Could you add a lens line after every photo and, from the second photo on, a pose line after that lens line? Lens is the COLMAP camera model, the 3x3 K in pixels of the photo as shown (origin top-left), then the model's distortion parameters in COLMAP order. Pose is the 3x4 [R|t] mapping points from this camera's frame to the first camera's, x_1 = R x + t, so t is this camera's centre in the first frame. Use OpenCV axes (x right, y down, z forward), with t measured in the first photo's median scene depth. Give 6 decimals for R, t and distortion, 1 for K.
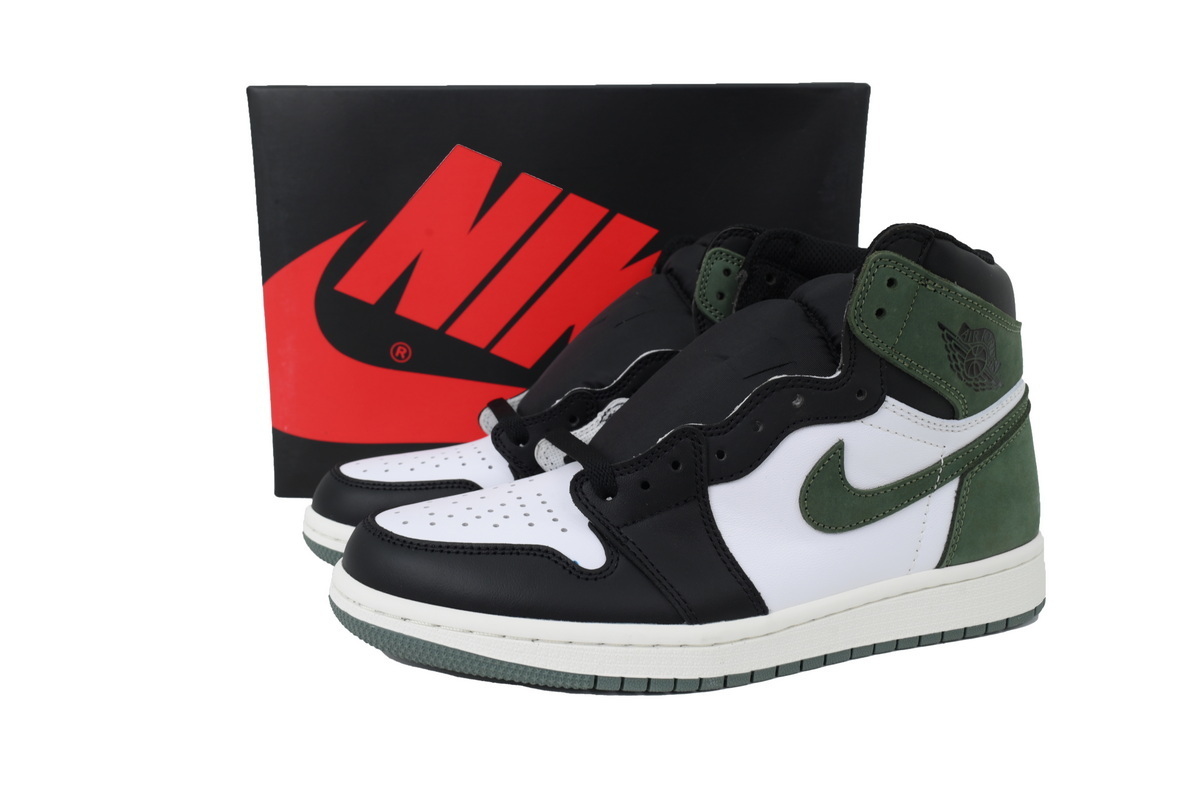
lens RADIAL K [[902.1, 0, 600.0], [0, 902.1, 400.0], [0, 0, 1]] dist [-0.003957, -0.001571]
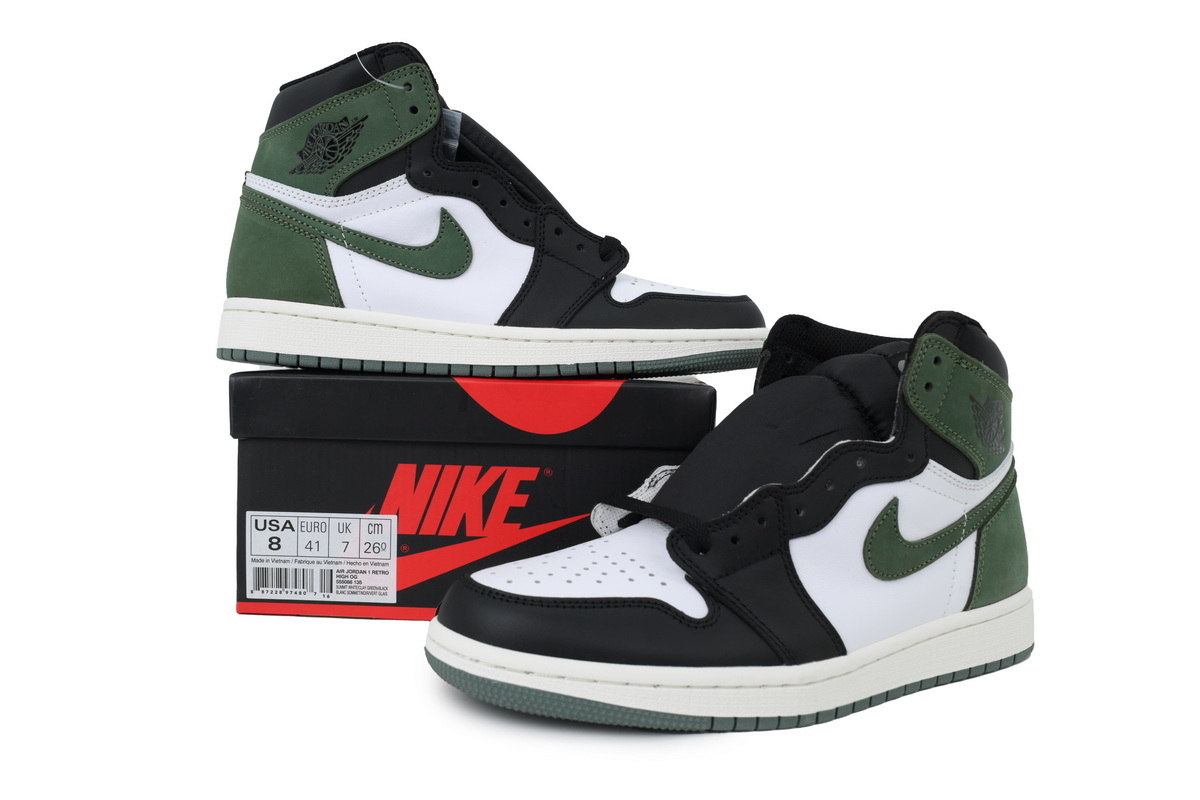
lens RADIAL K [[902.1, 0, 600.0], [0, 902.1, 400.0], [0, 0, 1]] dist [-0.003957, -0.001571]
pose [[0.984374, 0.007632, 0.175923, -0.306233], [0.009296, 0.995415, -0.095200, 0.027525], [-0.175843, 0.095347, 0.979790, -0.064061]]
